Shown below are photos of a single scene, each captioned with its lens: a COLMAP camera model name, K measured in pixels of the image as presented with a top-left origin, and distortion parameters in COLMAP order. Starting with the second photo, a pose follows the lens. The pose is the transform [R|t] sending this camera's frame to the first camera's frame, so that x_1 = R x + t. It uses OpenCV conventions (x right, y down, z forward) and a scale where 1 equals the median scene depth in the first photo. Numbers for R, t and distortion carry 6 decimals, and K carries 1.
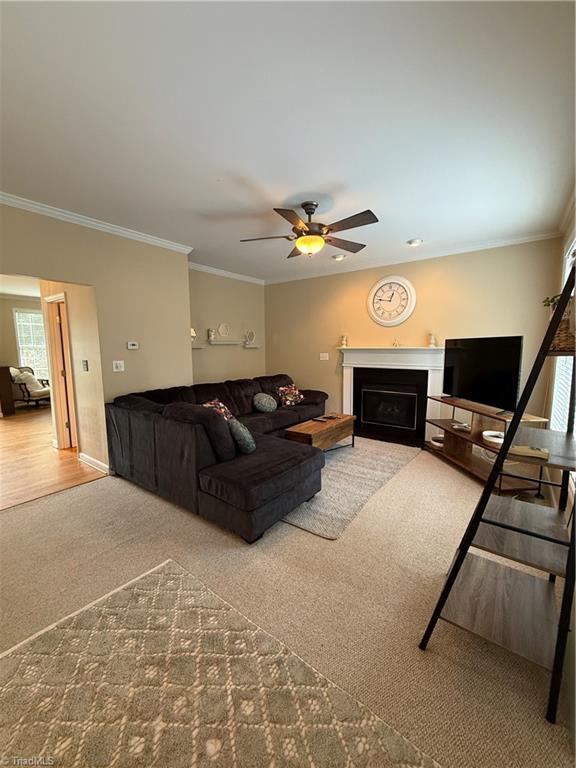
lens RADIAL K [[305.9, 0, 283.2], [0, 305.9, 382.2], [0, 0, 1]] dist [-0.001717, 0.000052]
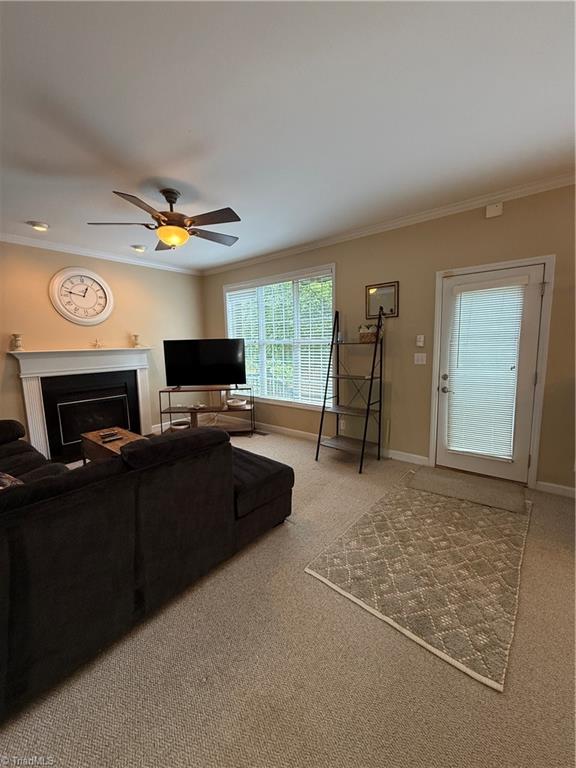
lens RADIAL K [[305.9, 0, 290.5], [0, 305.9, 386.1], [0, 0, 1]] dist [-0.001717, 0.000052]
pose [[0.031718, -0.133599, 0.990528, -0.543620], [0.136518, 0.982318, 0.128120, -0.045038], [-0.990130, 0.131162, 0.049396, 0.408358]]
